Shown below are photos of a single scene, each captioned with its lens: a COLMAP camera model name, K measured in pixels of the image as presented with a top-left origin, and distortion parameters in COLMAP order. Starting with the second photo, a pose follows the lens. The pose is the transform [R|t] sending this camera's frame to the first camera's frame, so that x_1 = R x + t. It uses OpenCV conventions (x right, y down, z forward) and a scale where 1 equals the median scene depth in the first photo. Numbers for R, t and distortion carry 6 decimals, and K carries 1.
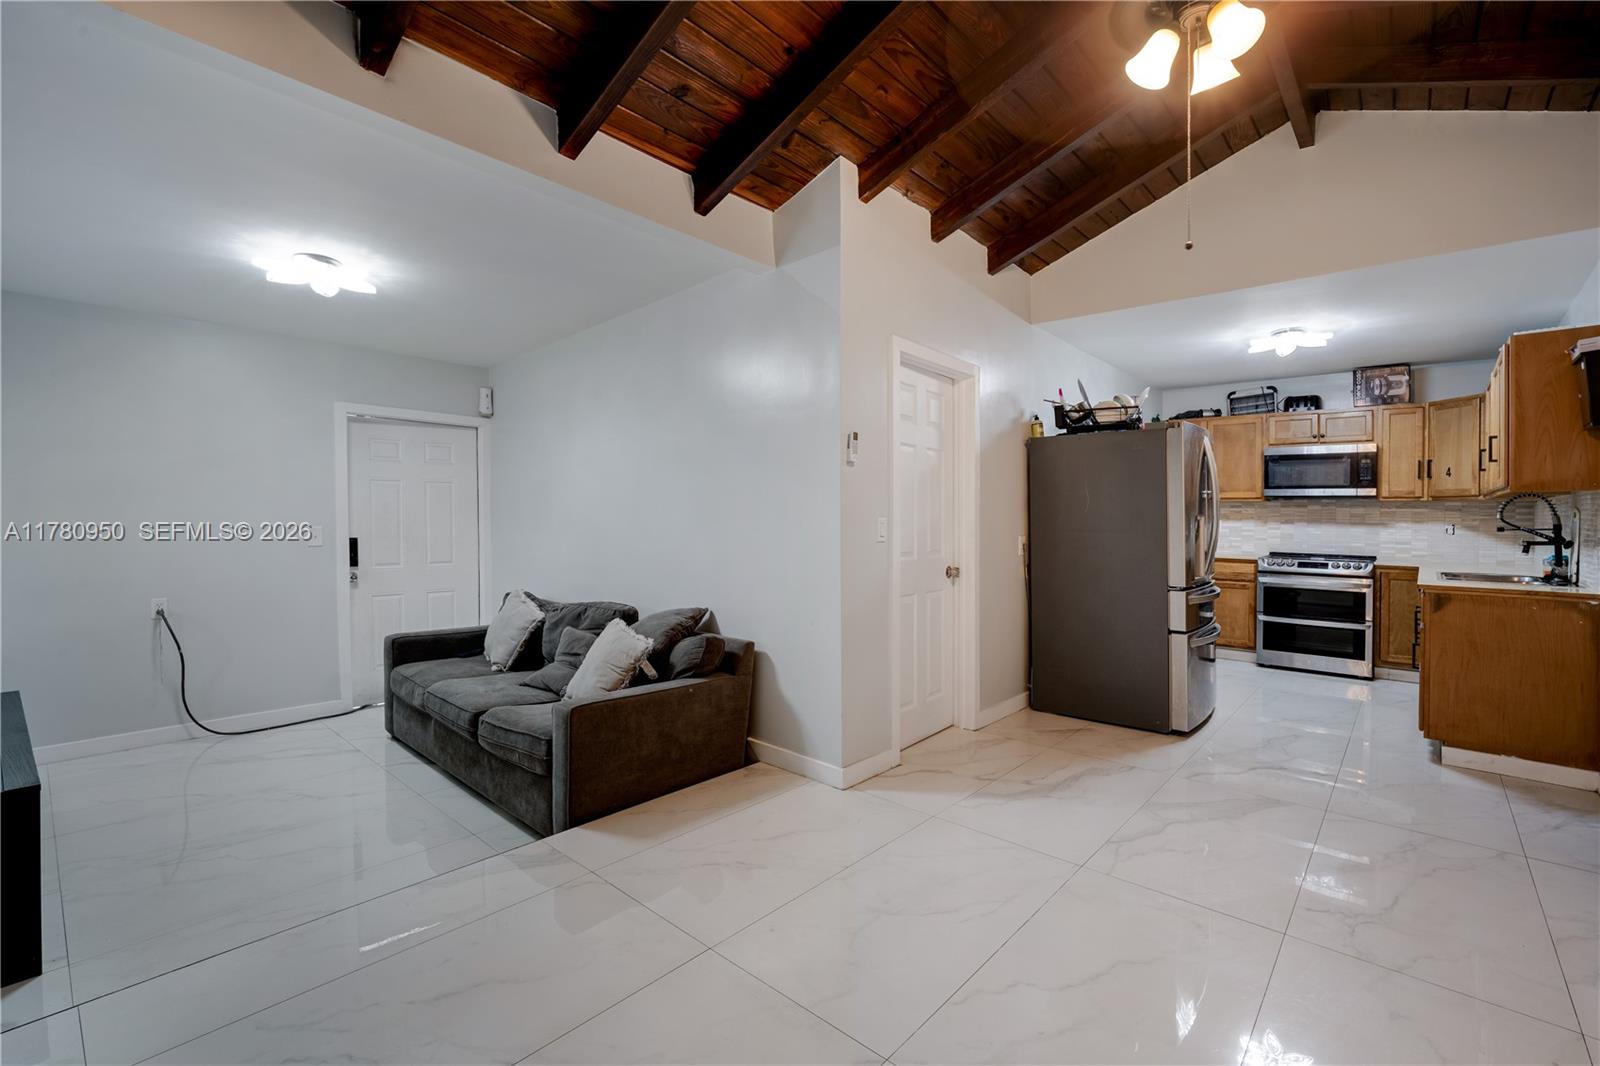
lens RADIAL K [[737.3, 0, 801.6], [0, 737.3, 523.2], [0, 0, 1]] dist [0.000509, 0.000112]
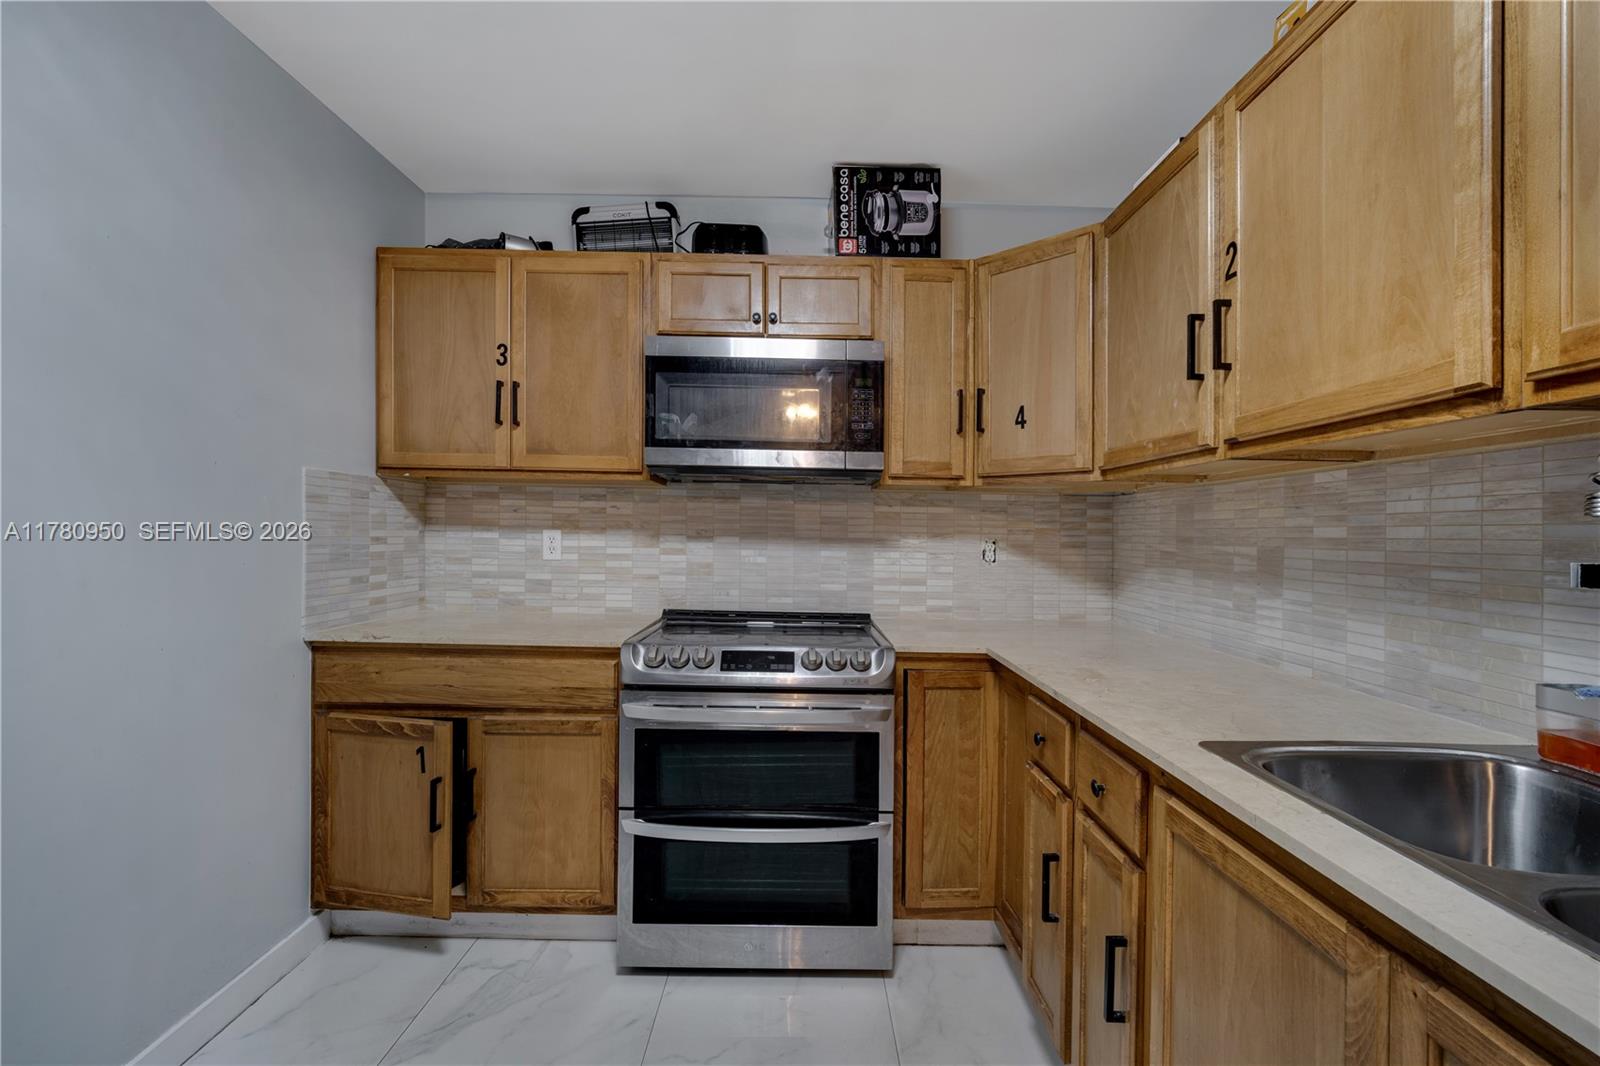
lens RADIAL K [[737.3, 0, 801.6], [0, 737.3, 523.2], [0, 0, 1]] dist [0.000509, 0.000112]
pose [[0.761481, 0.009668, 0.648115, 0.471118], [0.001299, 0.999864, -0.016441, -0.002054], [-0.648185, 0.013362, 0.761365, 0.703052]]
